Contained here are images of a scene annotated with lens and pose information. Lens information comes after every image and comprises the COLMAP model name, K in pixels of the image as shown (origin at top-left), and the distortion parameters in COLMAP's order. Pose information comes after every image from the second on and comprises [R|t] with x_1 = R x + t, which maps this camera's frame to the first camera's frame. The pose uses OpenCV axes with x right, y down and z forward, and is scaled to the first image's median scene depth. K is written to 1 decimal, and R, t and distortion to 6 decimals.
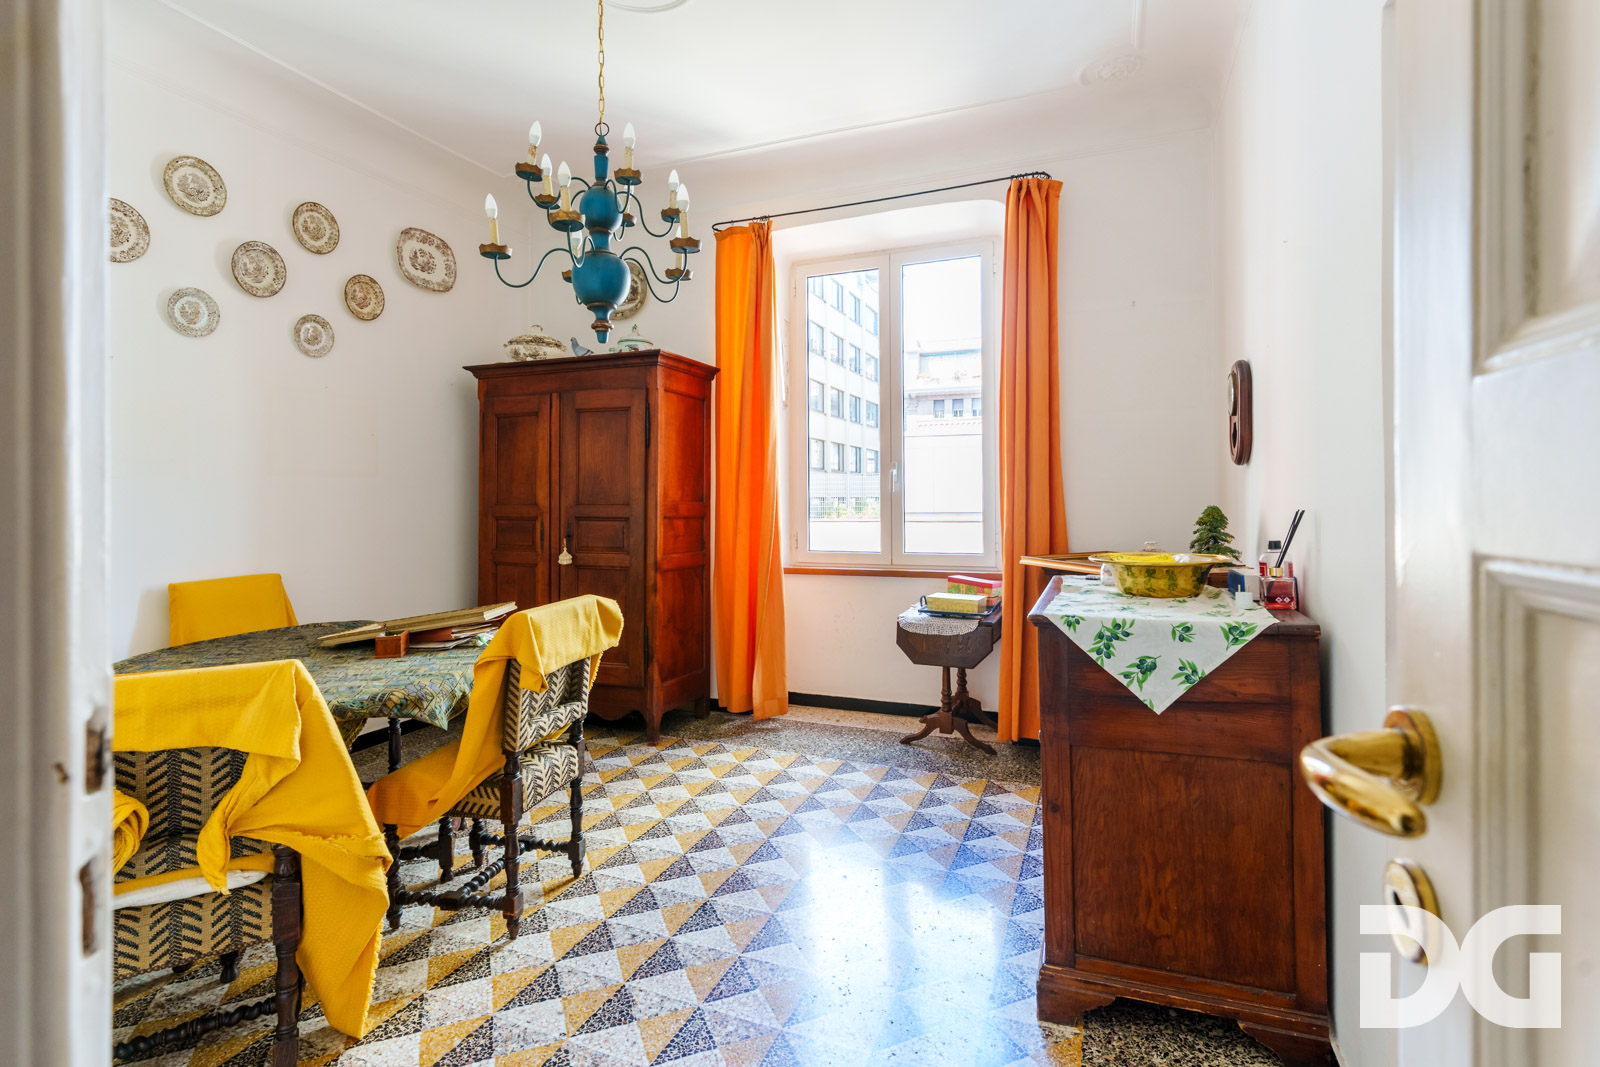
lens RADIAL K [[772.5, 0, 802.4], [0, 772.5, 522.3], [0, 0, 1]] dist [0.001218, 0.000617]
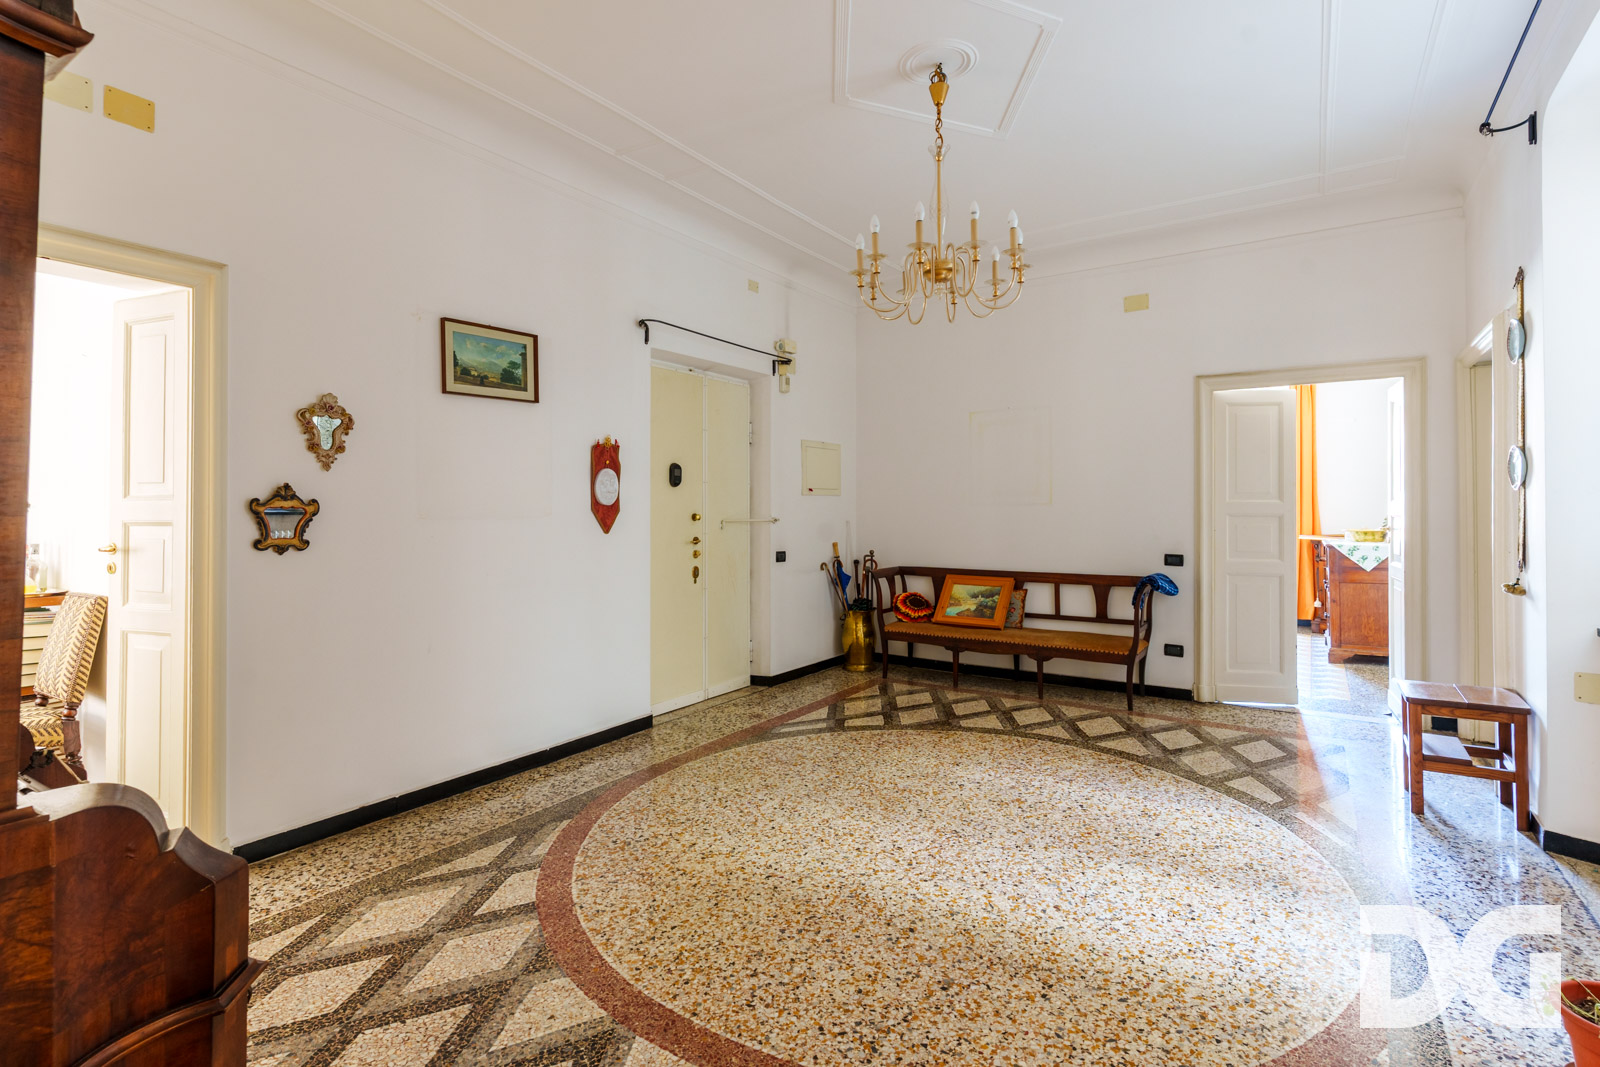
lens RADIAL K [[772.5, 0, 799.5], [0, 772.5, 524.7], [0, 0, 1]] dist [0.001218, 0.000617]
pose [[0.978471, 0.002008, -0.206374, -1.302046], [-0.002945, 0.999987, -0.004237, 0.056157], [0.206363, 0.004754, 0.978464, -2.880410]]
